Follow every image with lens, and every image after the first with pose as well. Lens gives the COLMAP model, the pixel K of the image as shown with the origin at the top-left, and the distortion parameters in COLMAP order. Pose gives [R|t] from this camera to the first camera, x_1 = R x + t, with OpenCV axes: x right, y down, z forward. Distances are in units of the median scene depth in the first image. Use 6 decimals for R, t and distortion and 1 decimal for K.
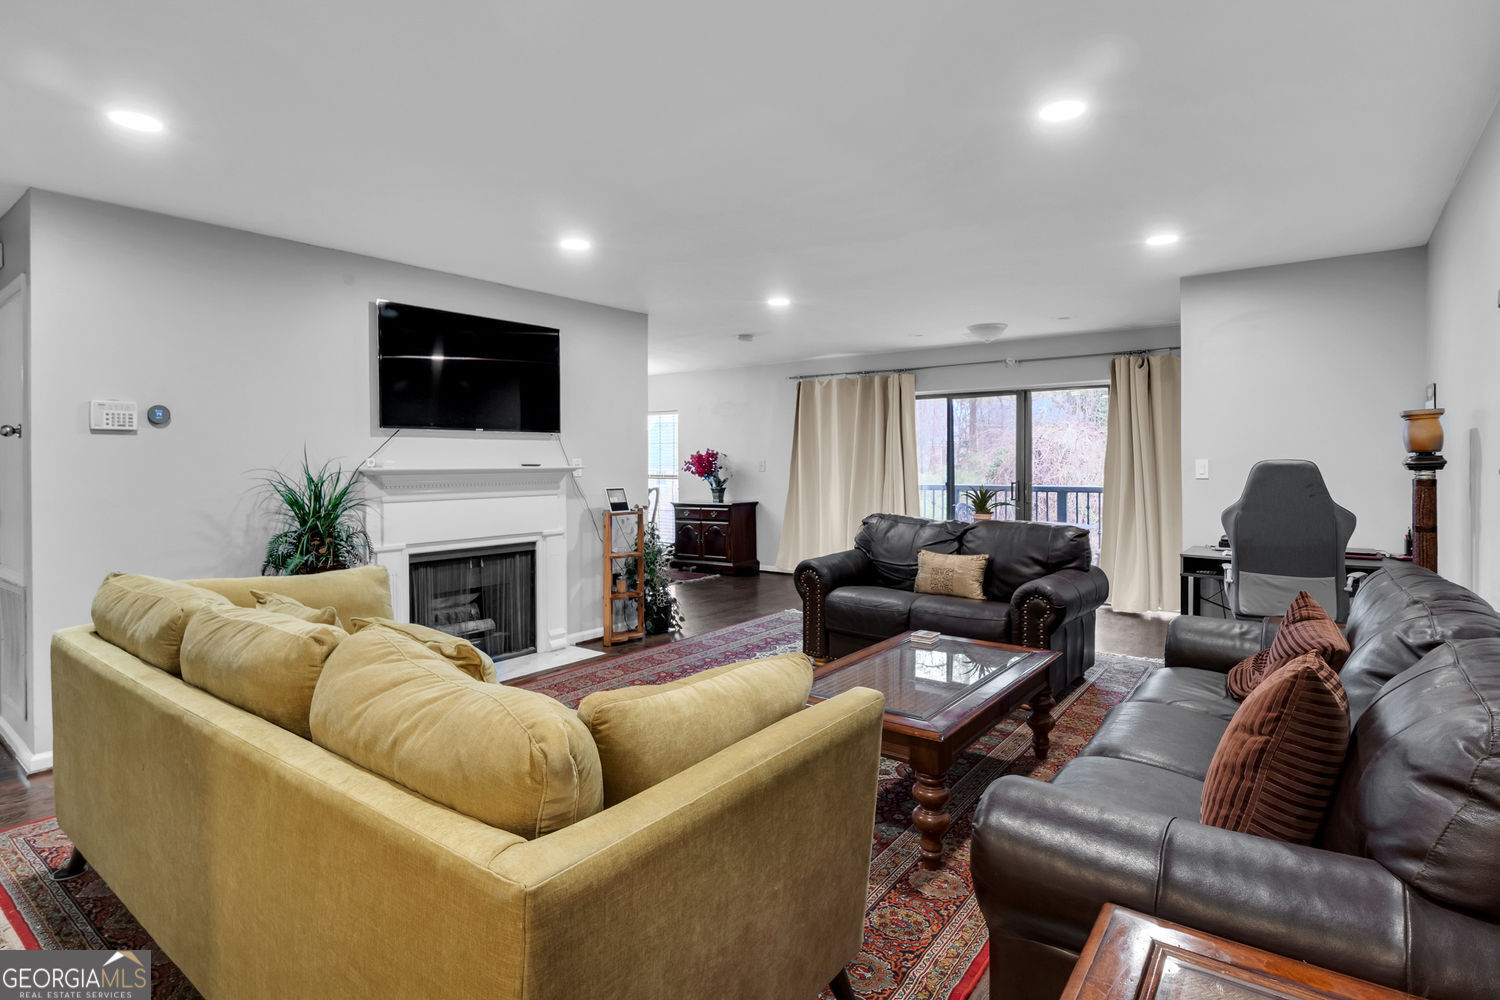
lens RADIAL K [[748.2, 0, 748.5], [0, 748.2, 465.8], [0, 0, 1]] dist [-0.003808, 0.000505]
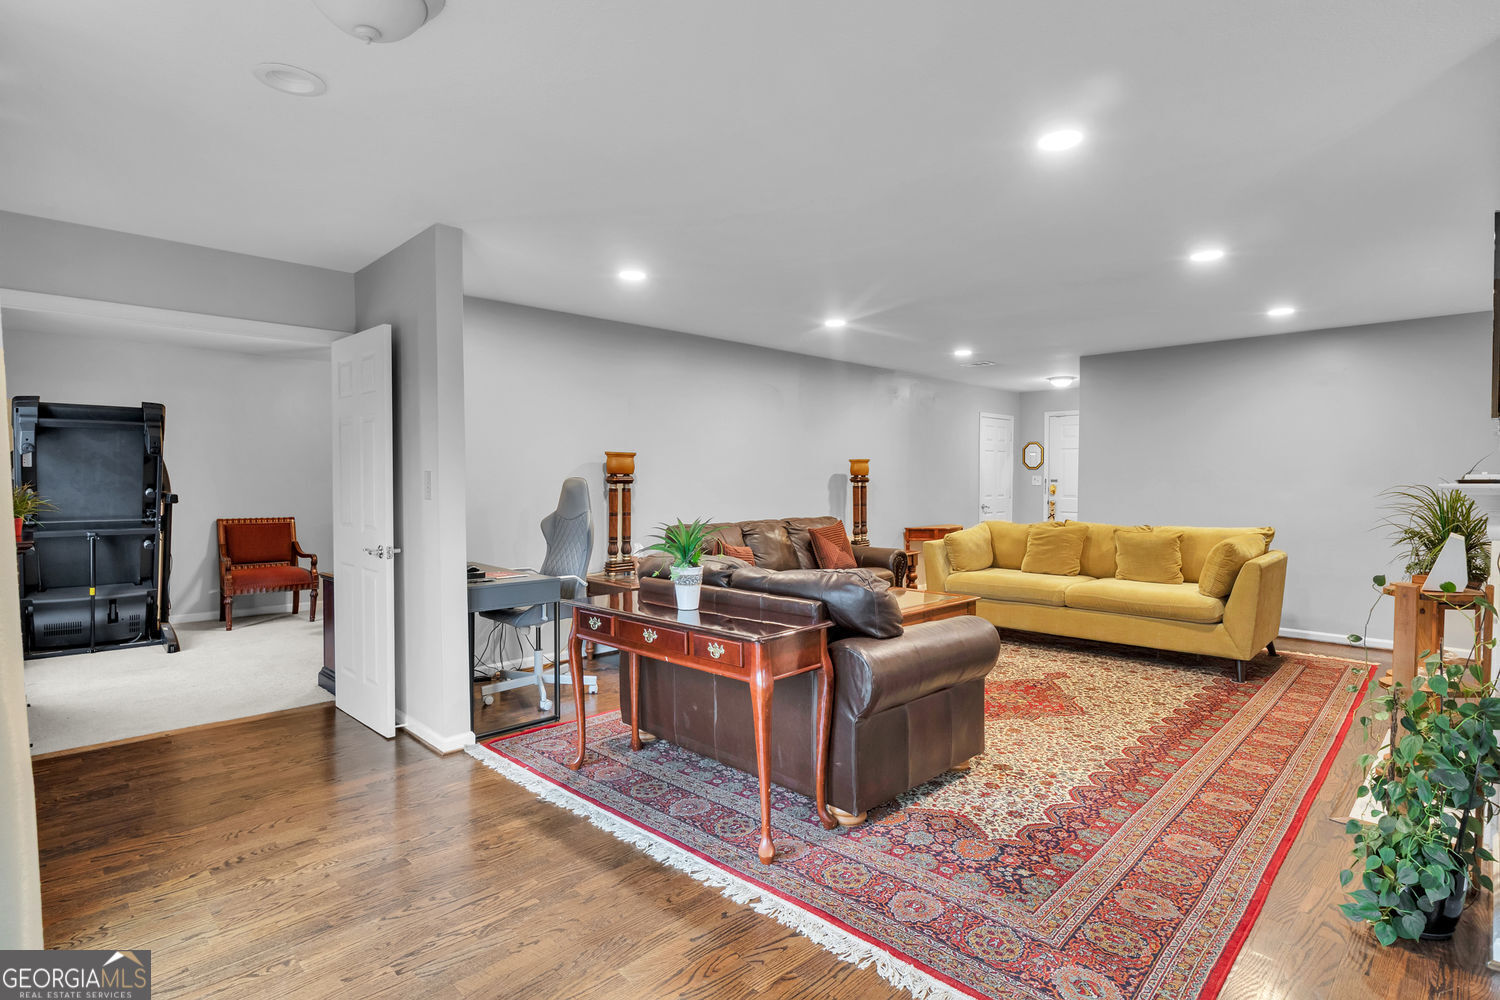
lens RADIAL K [[747.0, 0, 749.2], [0, 747.0, 494.9], [0, 0, 1]] dist [-0.008905, -0.000774]
pose [[-0.990916, -0.000318, 0.134482, 0.179668], [0.003084, 0.999680, 0.025089, -0.007268], [-0.134447, 0.025276, -0.990598, 1.515022]]
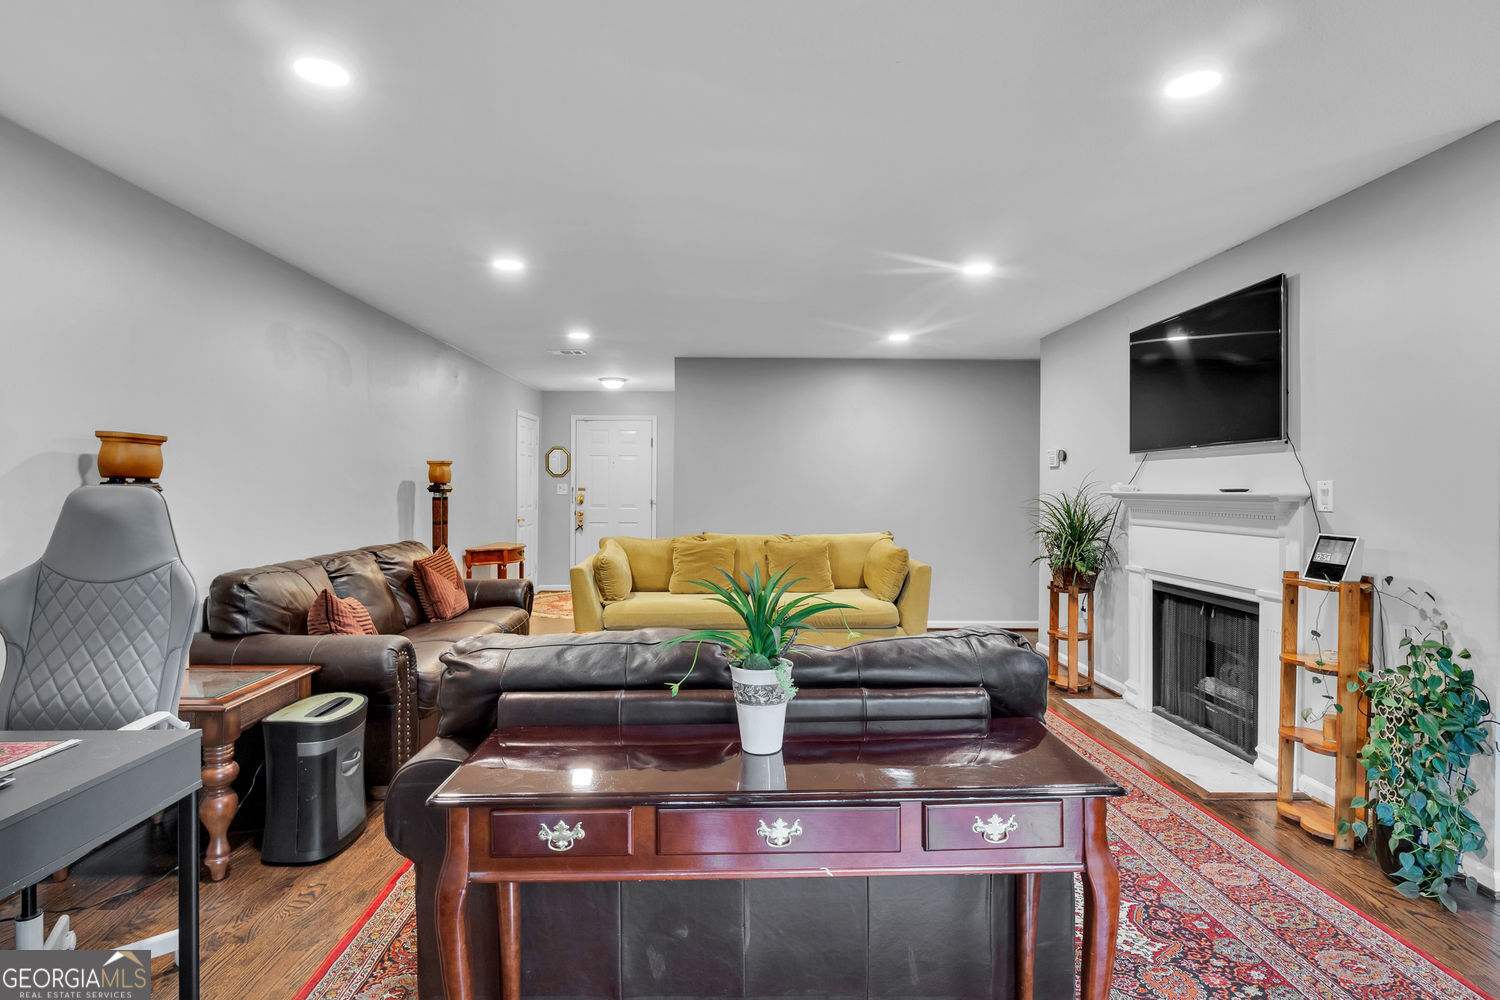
lens RADIAL K [[763.5, 0, 728.7], [0, 763.5, 490.0], [0, 0, 1]] dist [-0.007214, -0.001084]
pose [[-0.785800, 0.005174, -0.618459, 0.490840], [0.000207, 0.999967, 0.008102, -0.006623], [0.618481, 0.006239, -0.785775, 1.178260]]
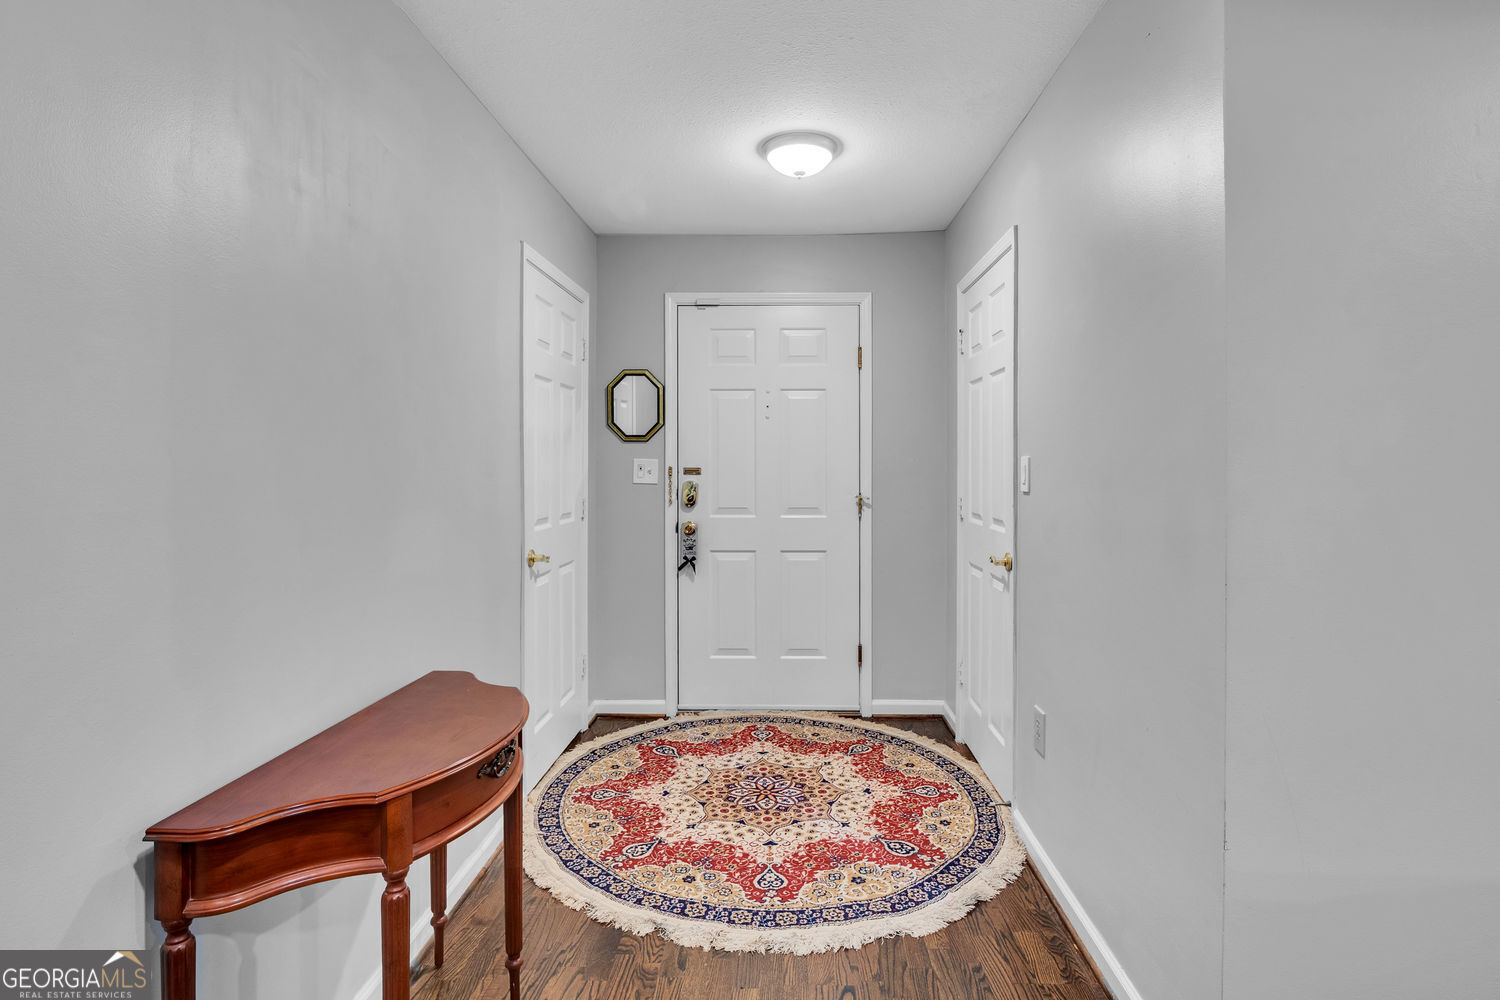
lens RADIAL K [[770.6, 0, 748.8], [0, 770.6, 466.2], [0, 0, 1]] dist [0.000932, 0.000184]
pose [[-0.819464, 0.008447, -0.573068, 0.060513], [0.004291, 0.999954, 0.008604, -0.004639], [0.573114, 0.004591, -0.819463, 0.250561]]
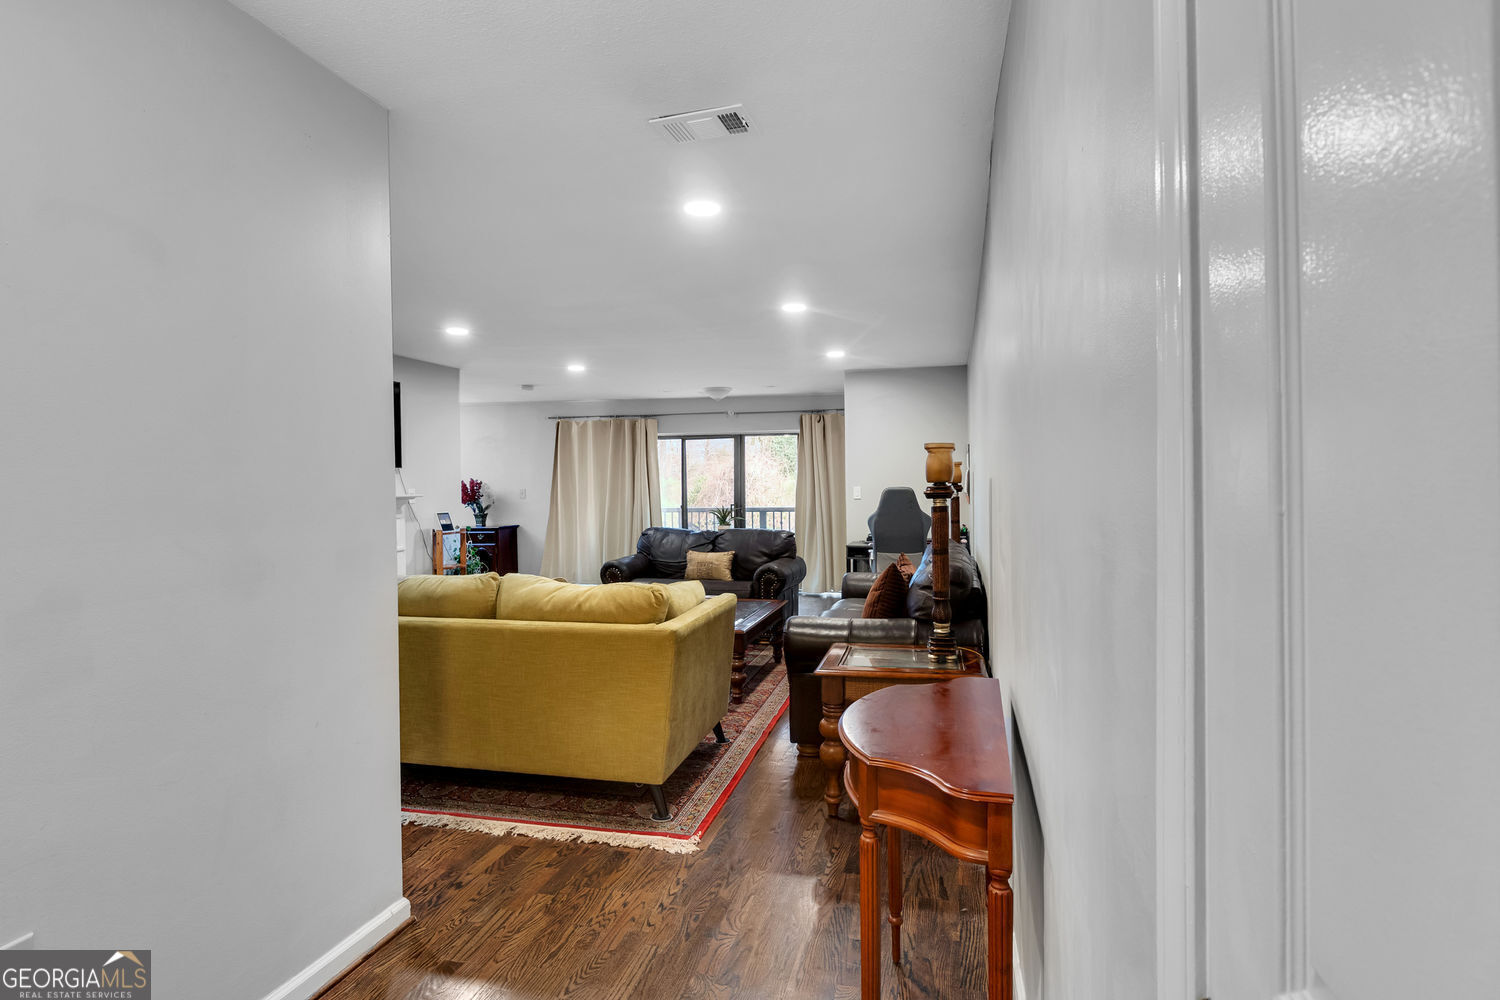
lens RADIAL K [[775.2, 0, 730.5], [0, 775.2, 492.3], [0, 0, 1]] dist [0.000658, 0.000898]
pose [[0.926125, -0.008437, 0.377122, -0.225498], [0.008629, 0.999962, 0.001180, -0.001009], [-0.377118, 0.002162, 0.926163, -0.363158]]
